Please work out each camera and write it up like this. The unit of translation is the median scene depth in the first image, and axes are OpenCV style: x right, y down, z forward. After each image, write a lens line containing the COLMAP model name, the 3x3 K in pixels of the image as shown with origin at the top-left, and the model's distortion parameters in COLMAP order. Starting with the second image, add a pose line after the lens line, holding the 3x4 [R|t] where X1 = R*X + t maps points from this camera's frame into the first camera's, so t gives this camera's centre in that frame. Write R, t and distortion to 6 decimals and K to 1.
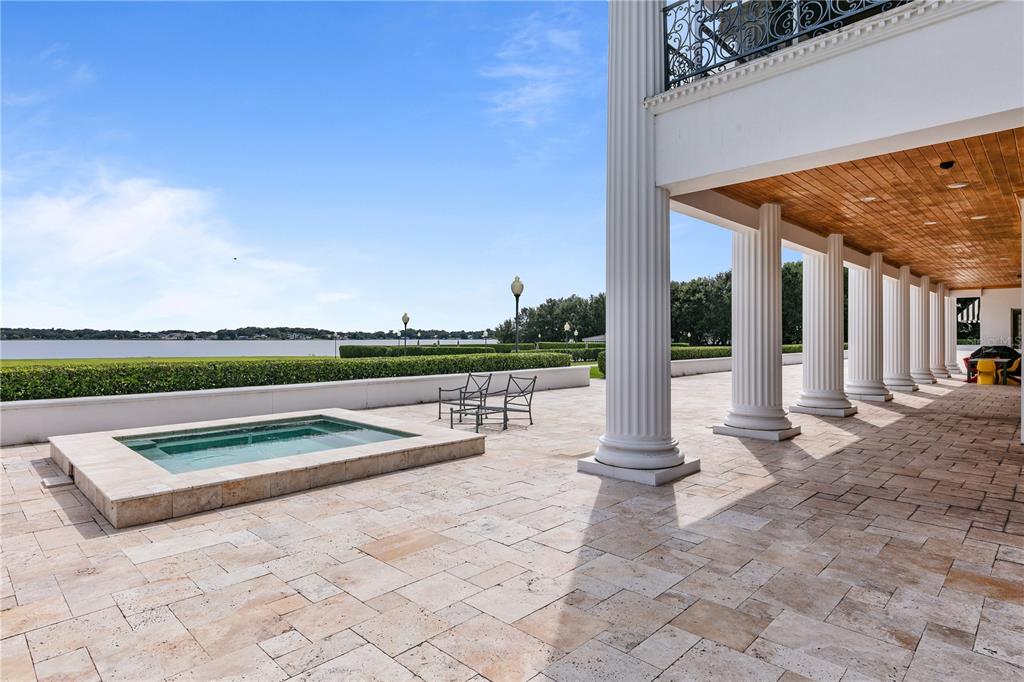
lens RADIAL K [[555.3, 0, 508.7], [0, 555.3, 340.8], [0, 0, 1]] dist [0.004341, -0.000930]
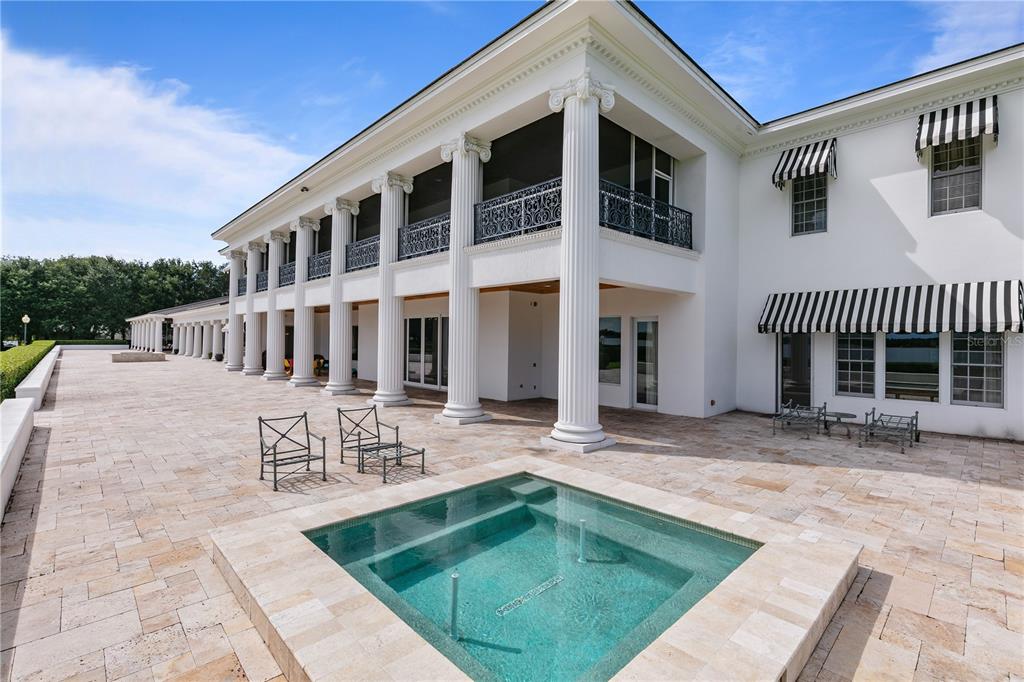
lens RADIAL K [[458.0, 0, 512.8], [0, 458.0, 340.2], [0, 0, 1]] dist [-0.001506, -0.000628]
pose [[0.030602, -0.002417, 0.999529, -1.871465], [-0.002607, 0.999993, 0.002498, -0.126736], [-0.999528, -0.002682, 0.030595, 1.912651]]
